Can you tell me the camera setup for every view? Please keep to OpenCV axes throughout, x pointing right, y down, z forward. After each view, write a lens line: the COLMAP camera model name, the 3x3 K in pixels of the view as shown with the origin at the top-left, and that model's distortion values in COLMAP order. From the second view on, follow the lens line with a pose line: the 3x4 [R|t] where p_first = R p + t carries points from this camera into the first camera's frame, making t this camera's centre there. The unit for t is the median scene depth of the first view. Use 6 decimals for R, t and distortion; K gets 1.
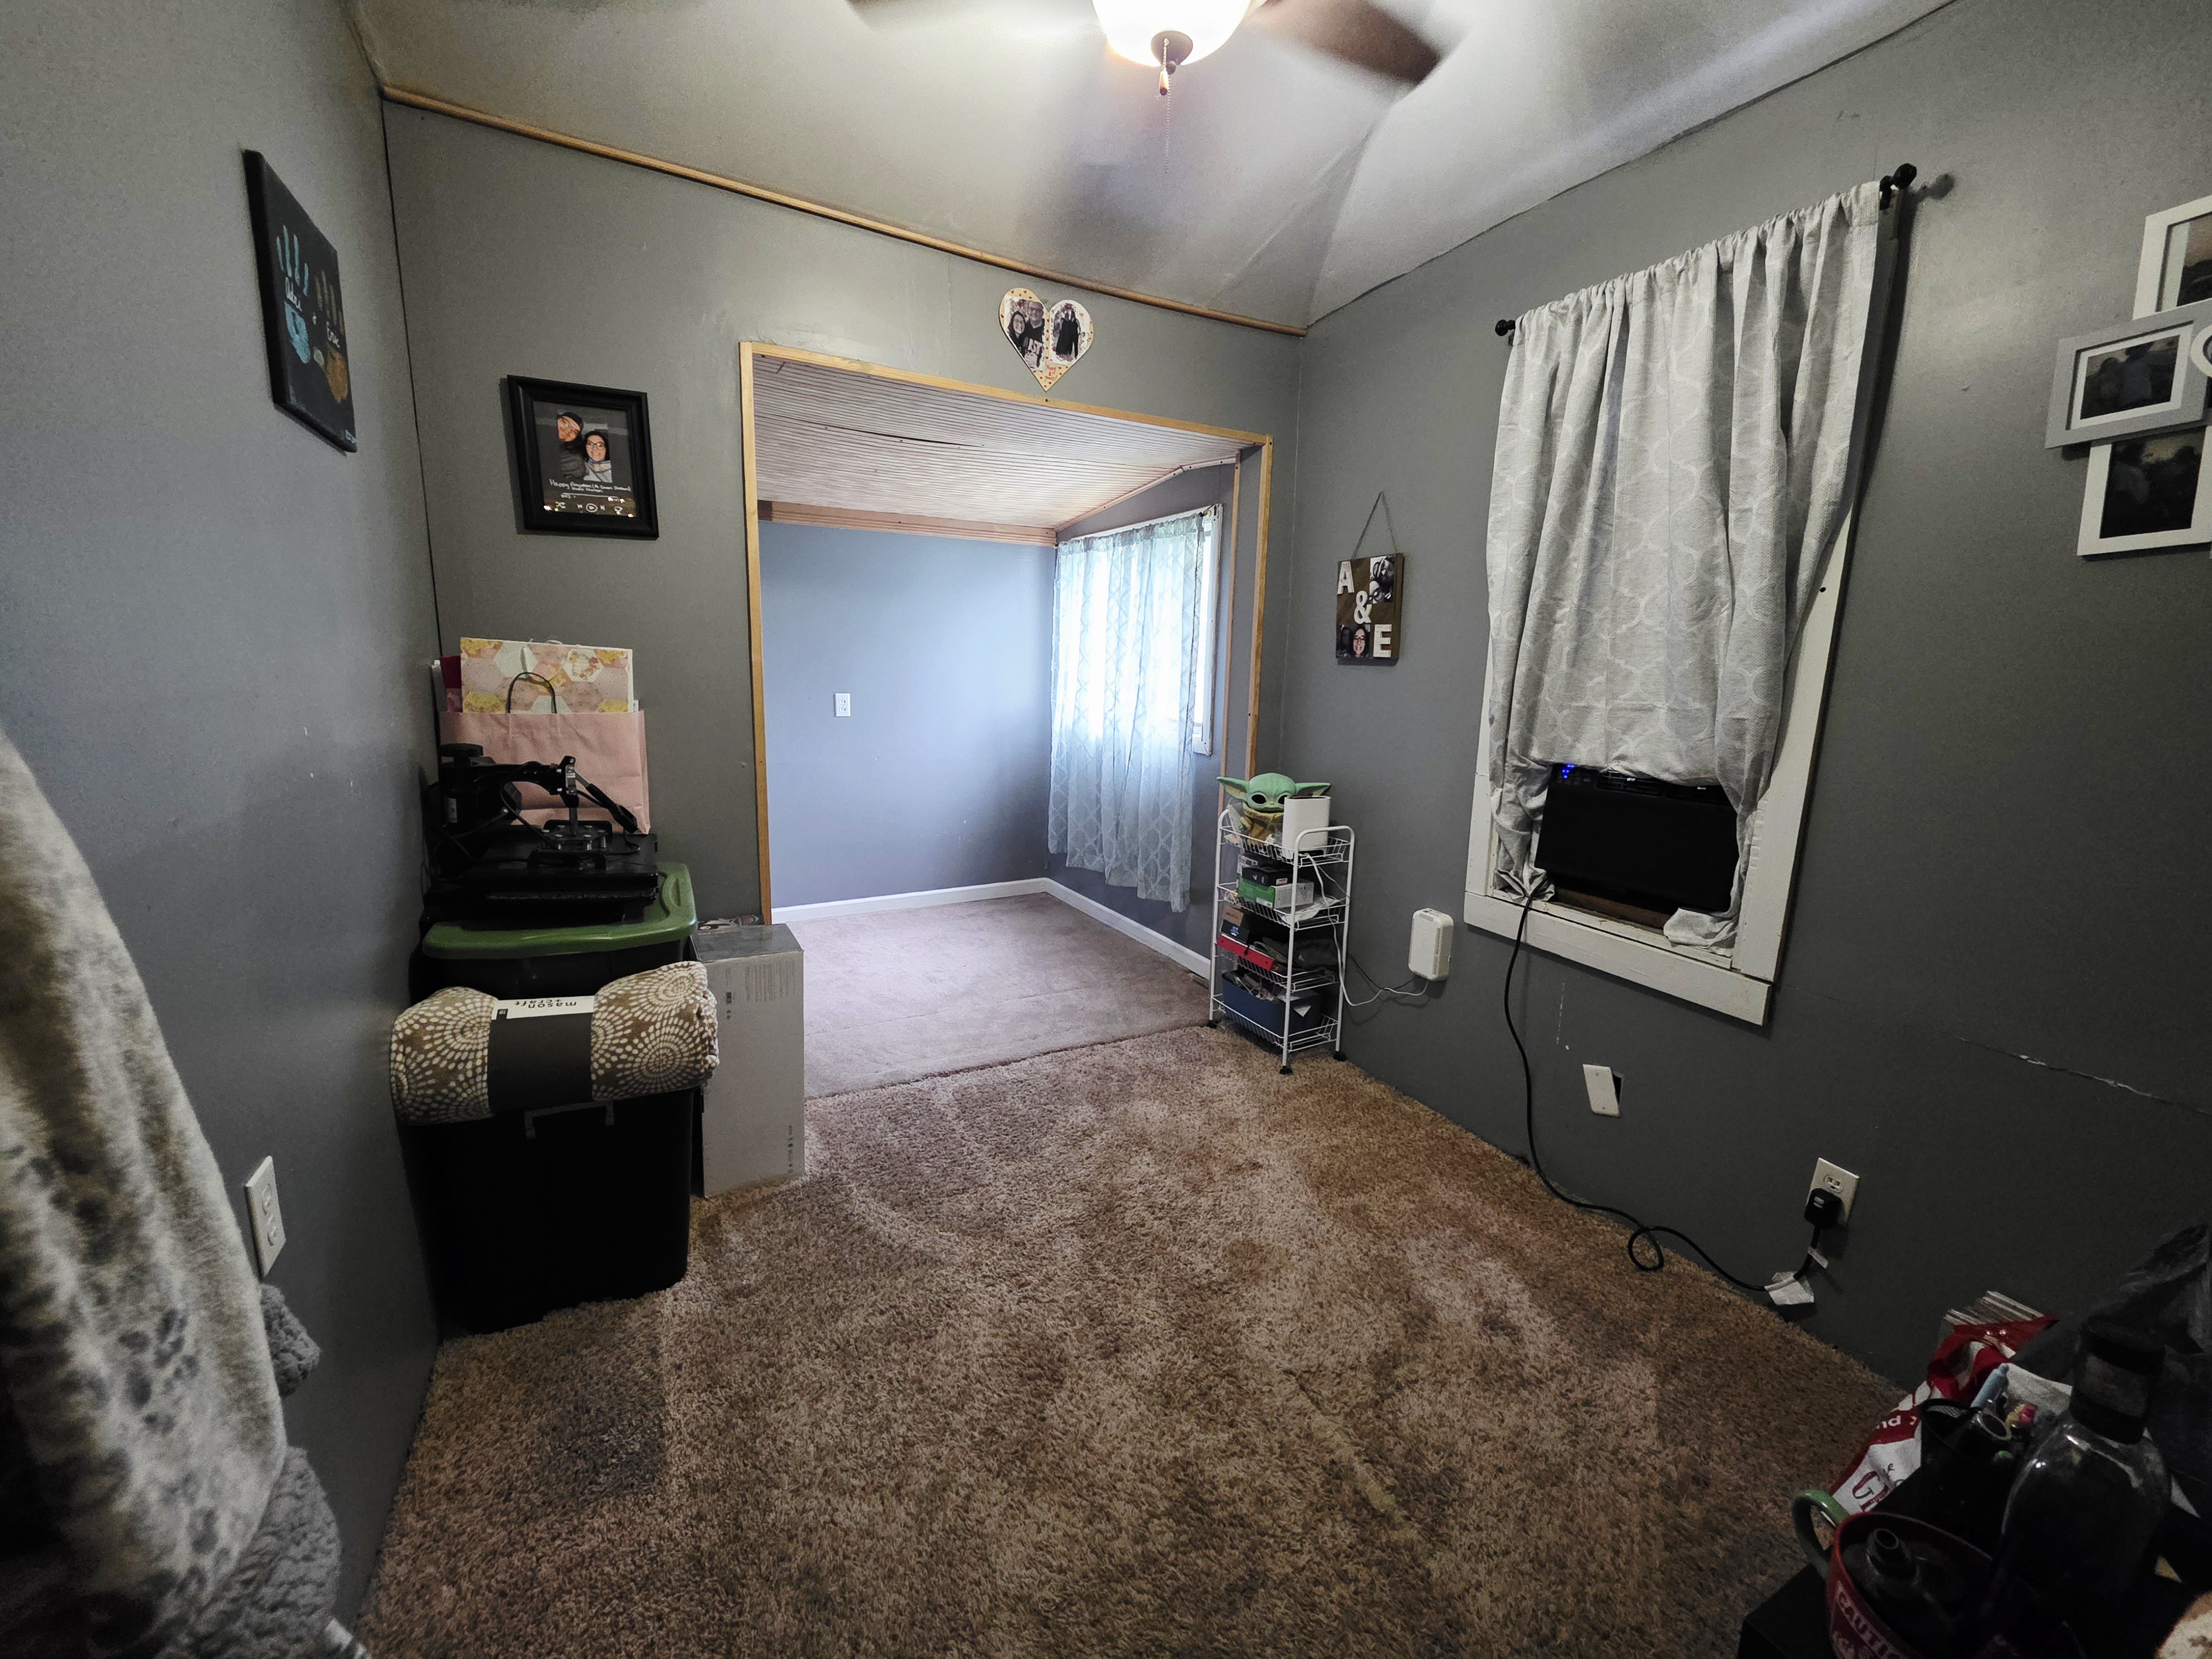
lens RADIAL K [[882.3, 0, 1104.9], [0, 882.3, 825.4], [0, 0, 1]] dist [0.002646, -0.000801]
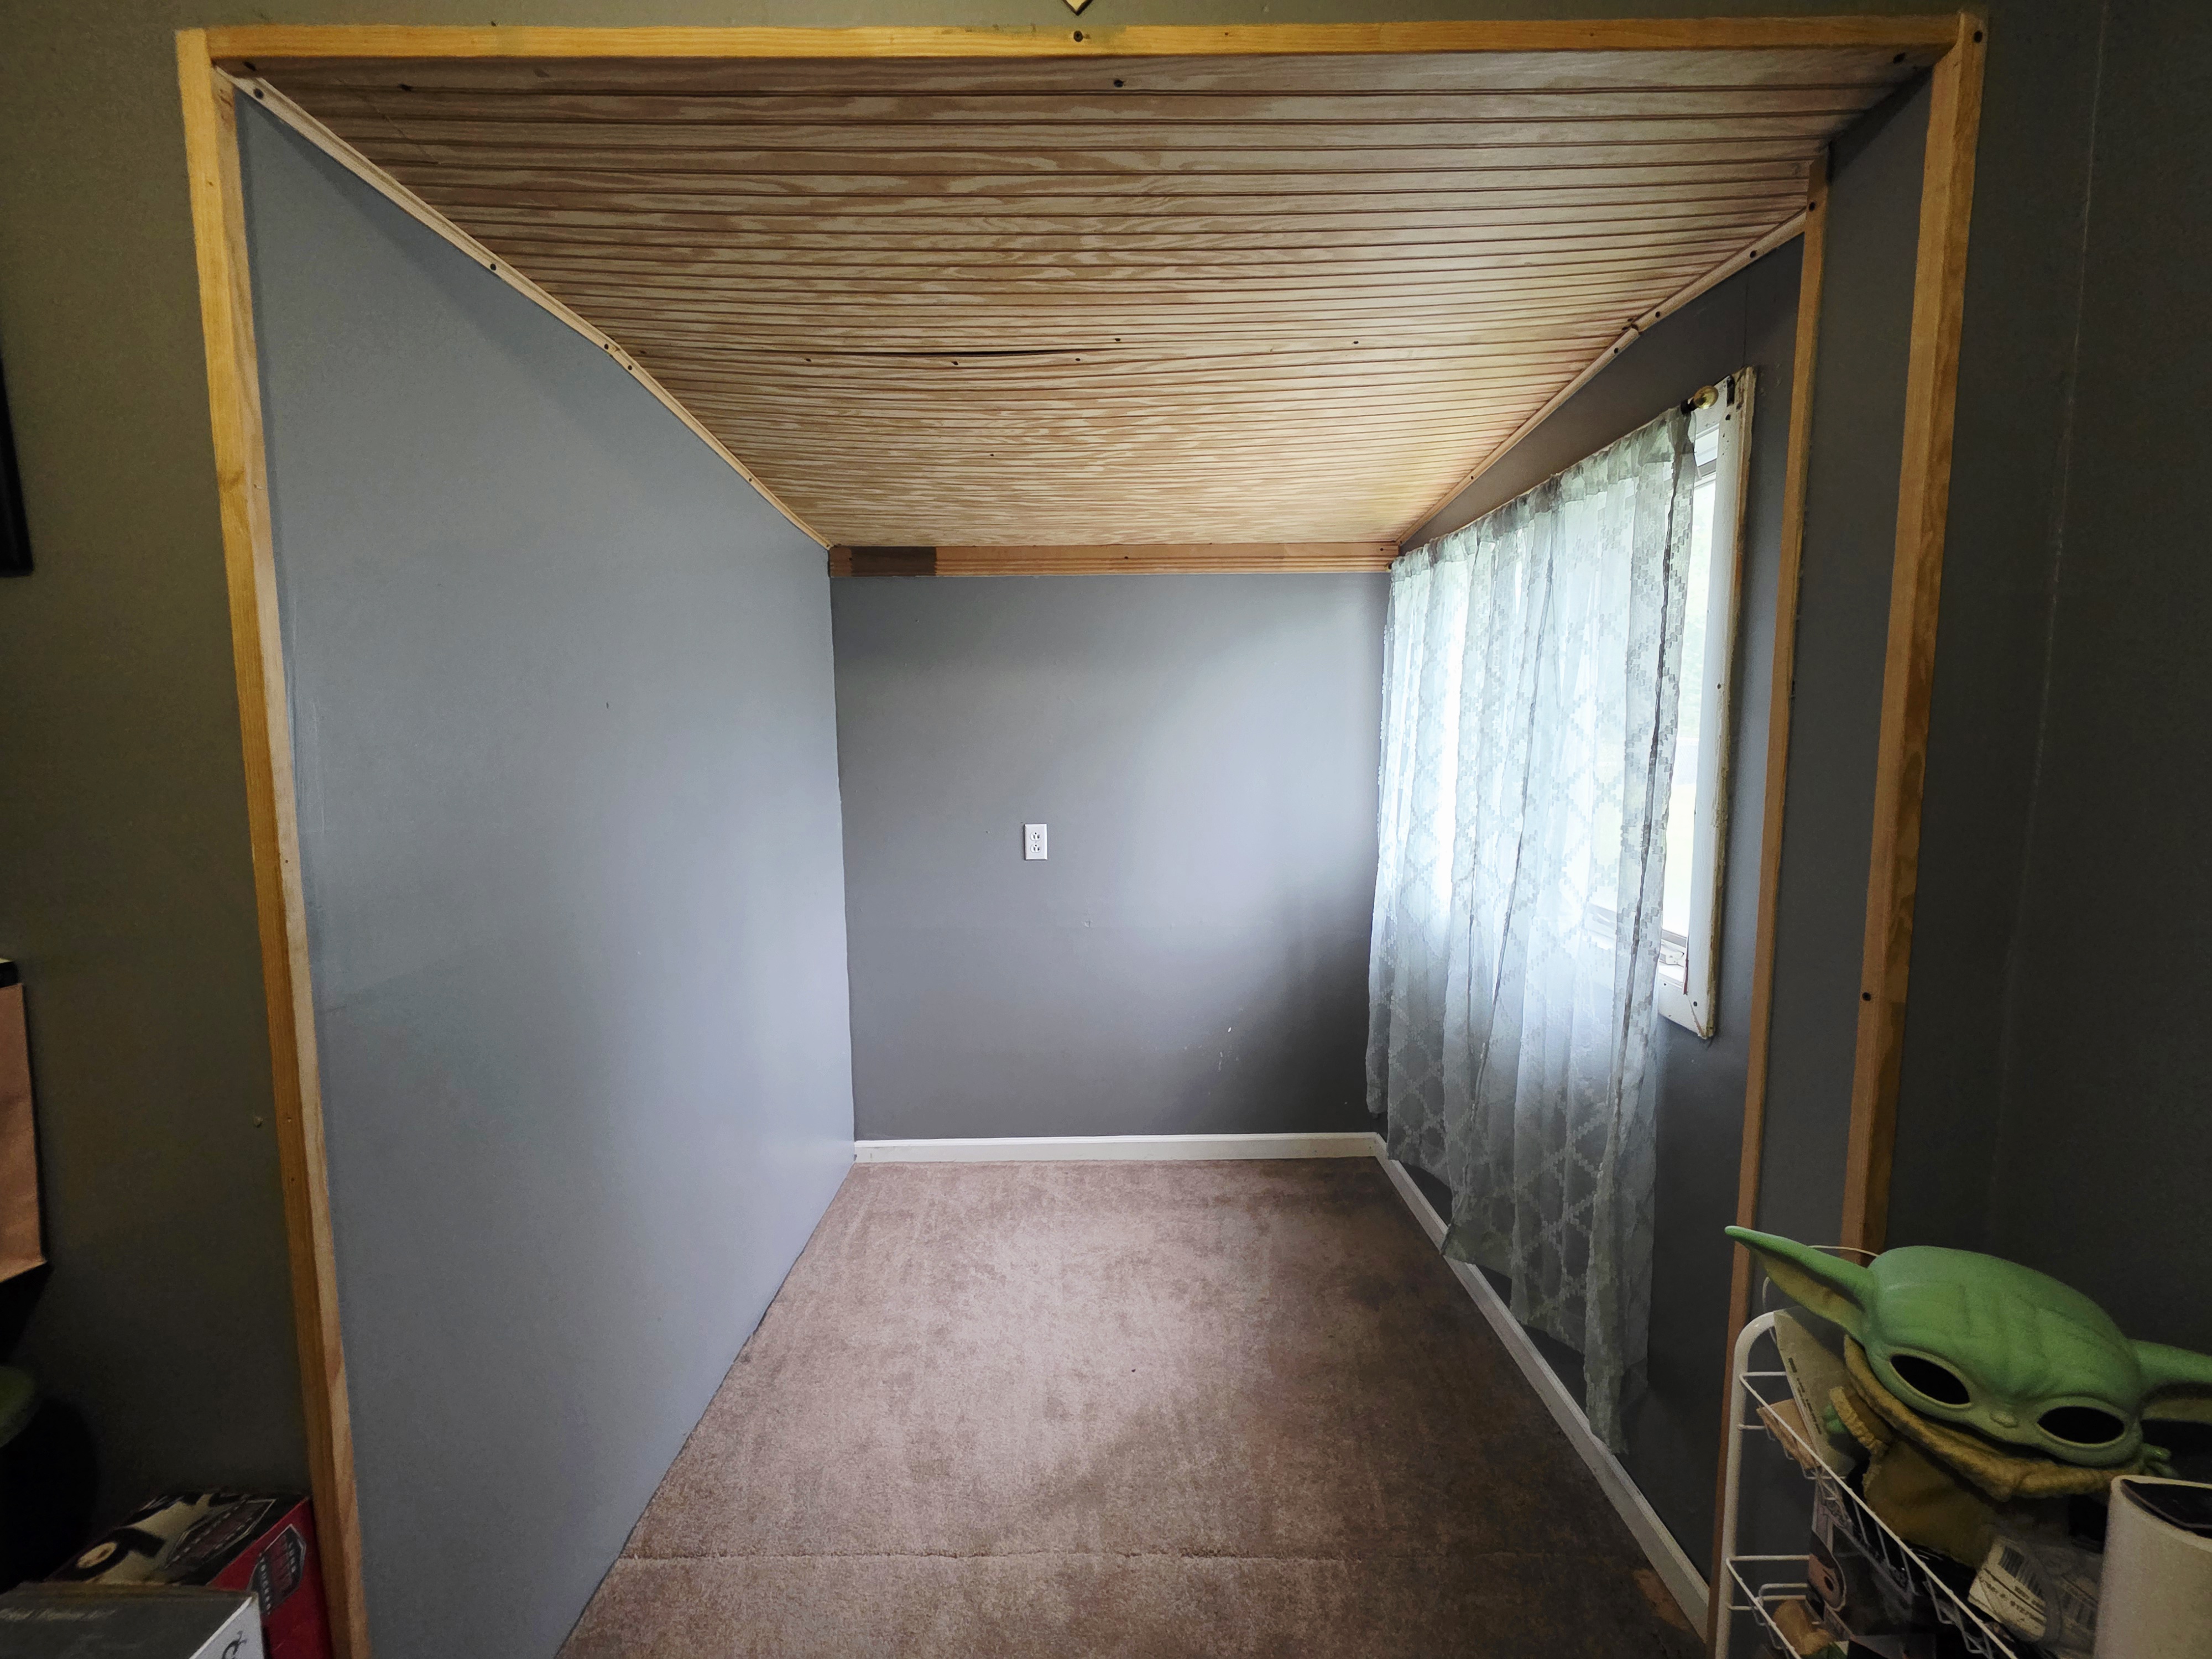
lens RADIAL K [[882.3, 0, 1110.1], [0, 882.3, 822.9], [0, 0, 1]] dist [0.002646, -0.000801]
pose [[0.880765, 0.018409, -0.473196, 0.069145], [-0.059752, 0.995578, -0.072484, -0.124904], [0.469769, 0.092116, 0.877970, 0.529997]]
